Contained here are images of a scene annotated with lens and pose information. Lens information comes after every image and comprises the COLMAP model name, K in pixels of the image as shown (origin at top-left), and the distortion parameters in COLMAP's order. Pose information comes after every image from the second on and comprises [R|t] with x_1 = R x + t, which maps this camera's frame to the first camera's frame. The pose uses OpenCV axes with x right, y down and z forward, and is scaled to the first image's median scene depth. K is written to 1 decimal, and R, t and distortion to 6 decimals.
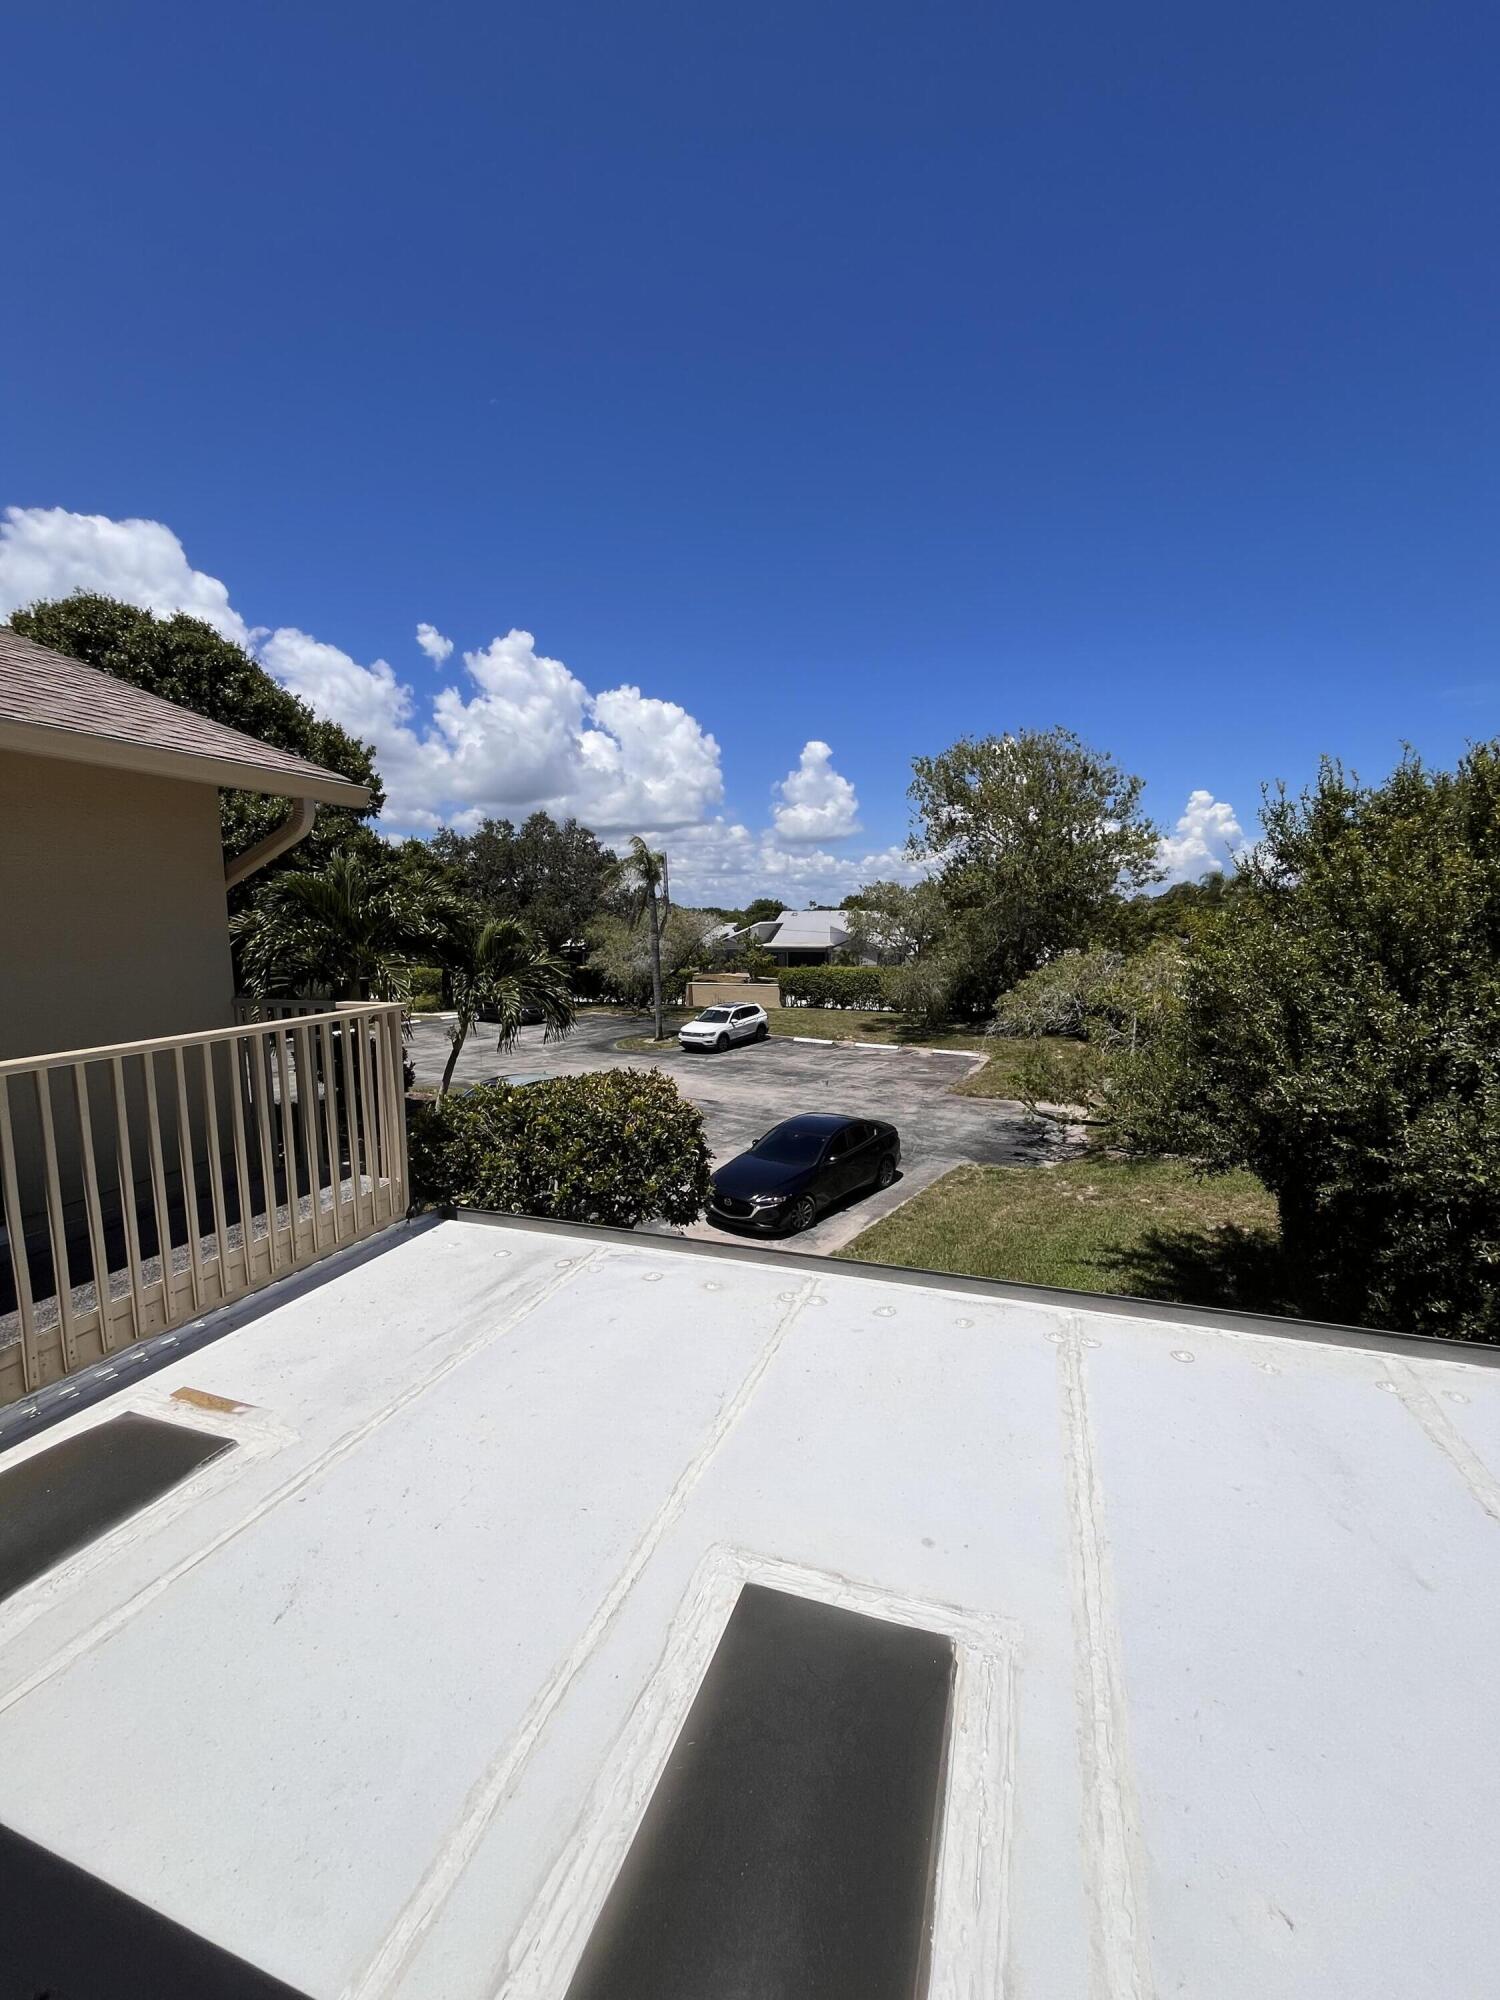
lens RADIAL K [[807.9, 0, 750.2], [0, 807.9, 998.9], [0, 0, 1]] dist [-0.000954, 0.000056]
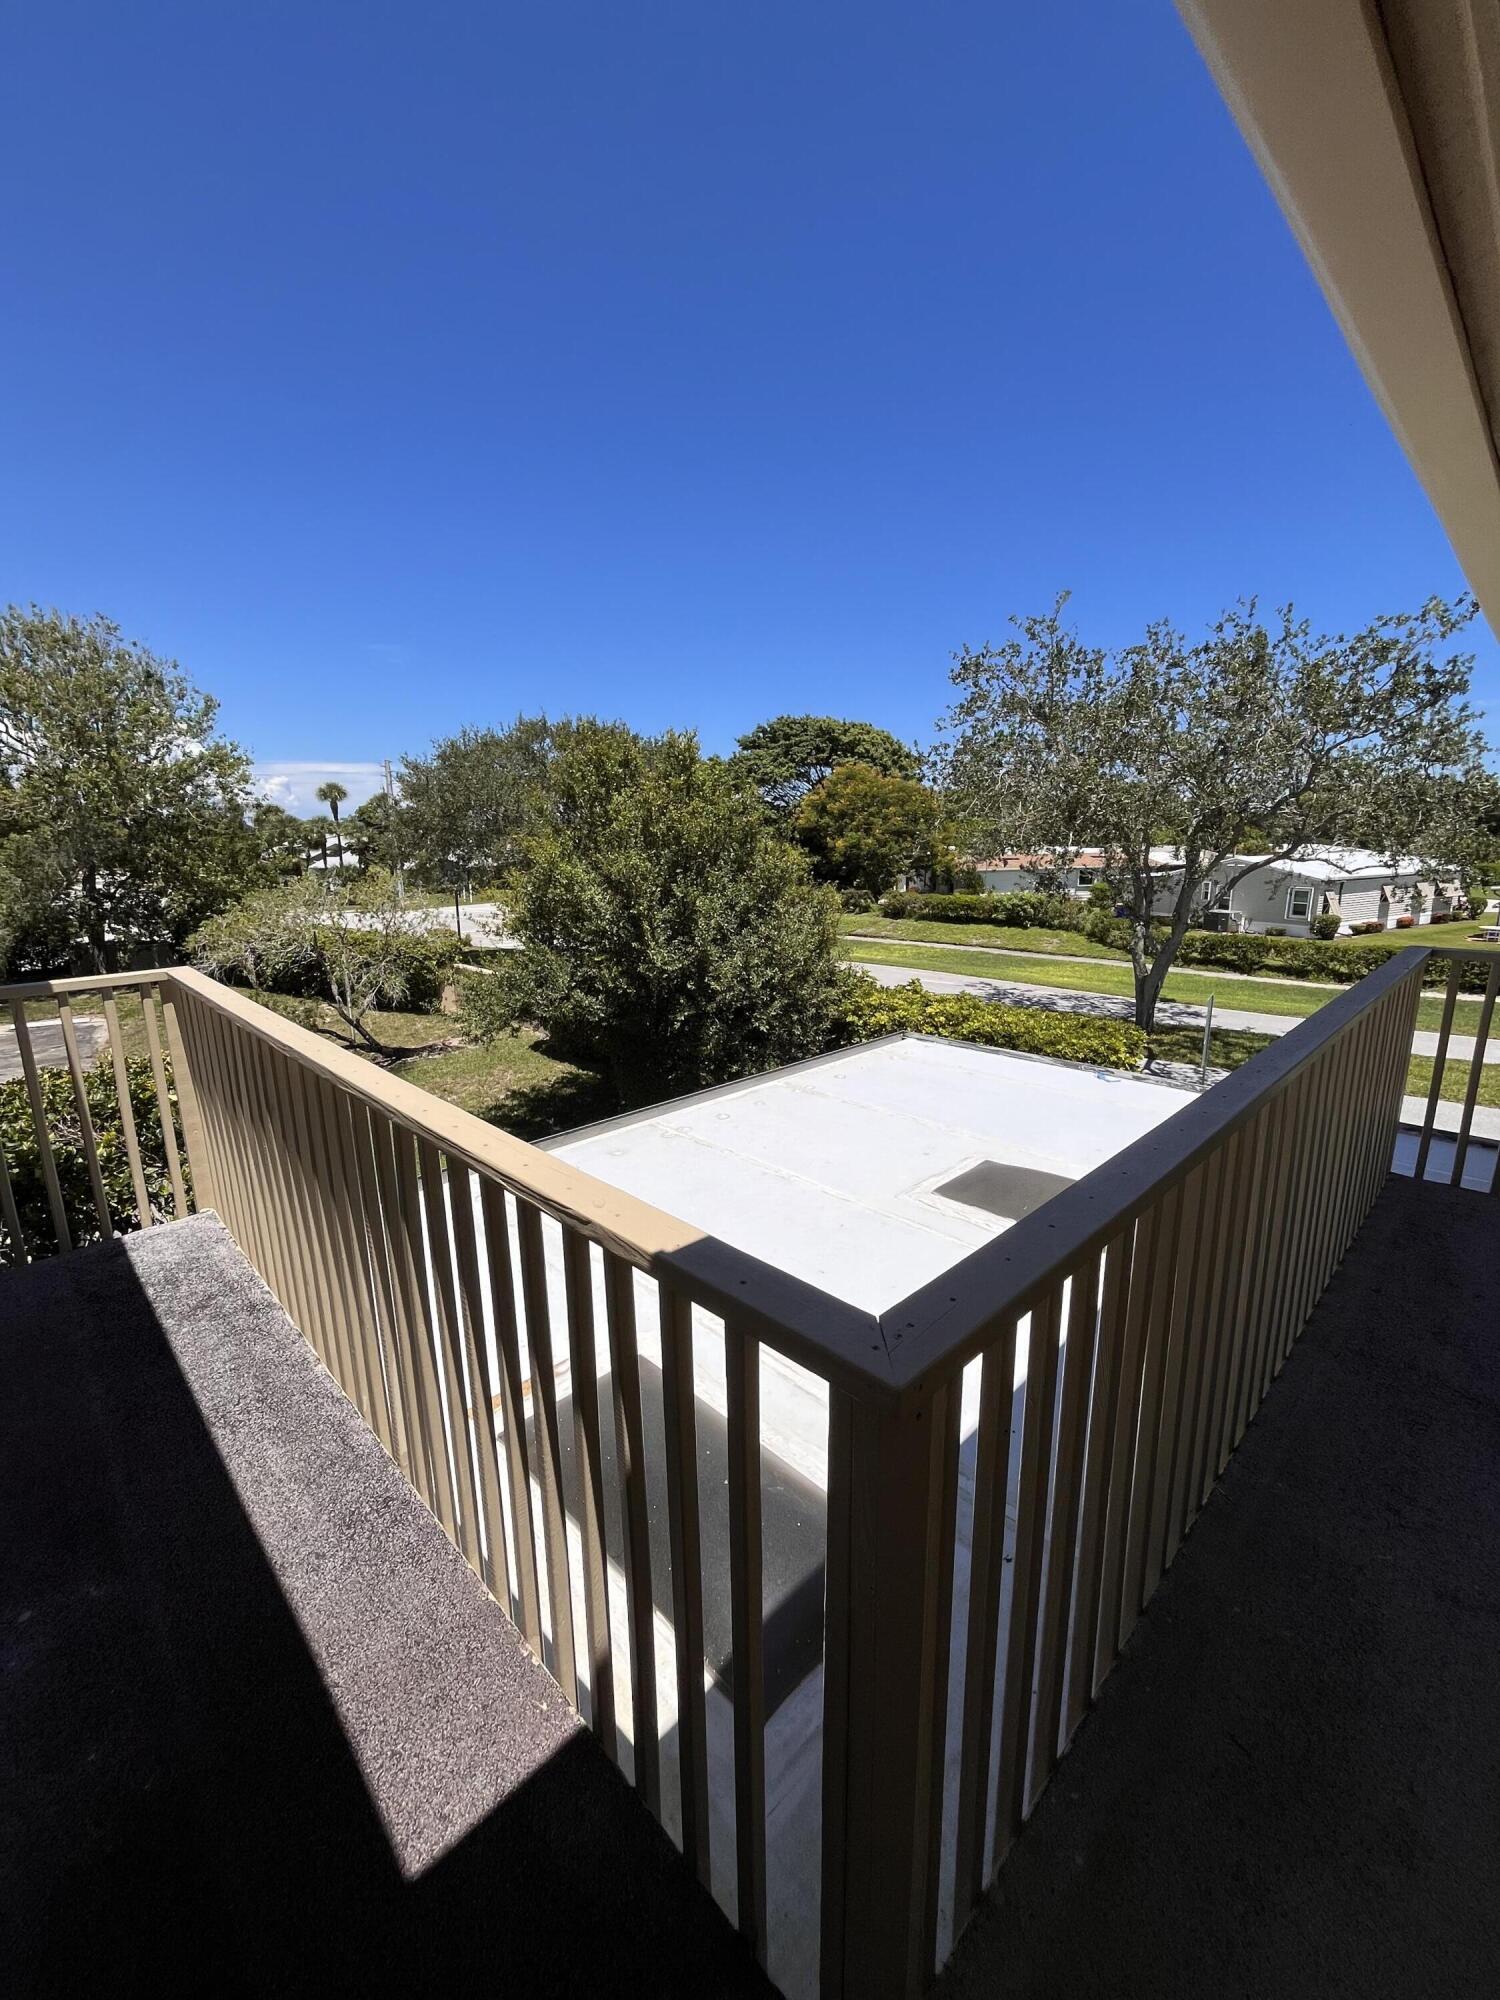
lens RADIAL K [[807.9, 0, 750.0], [0, 807.9, 1007.1], [0, 0, 1]] dist [-0.000954, 0.000056]
pose [[0.441689, -0.184962, 0.877895, -0.130869], [0.100750, 0.982554, 0.156323, -0.003510], [-0.891493, 0.019402, 0.452619, 0.036790]]
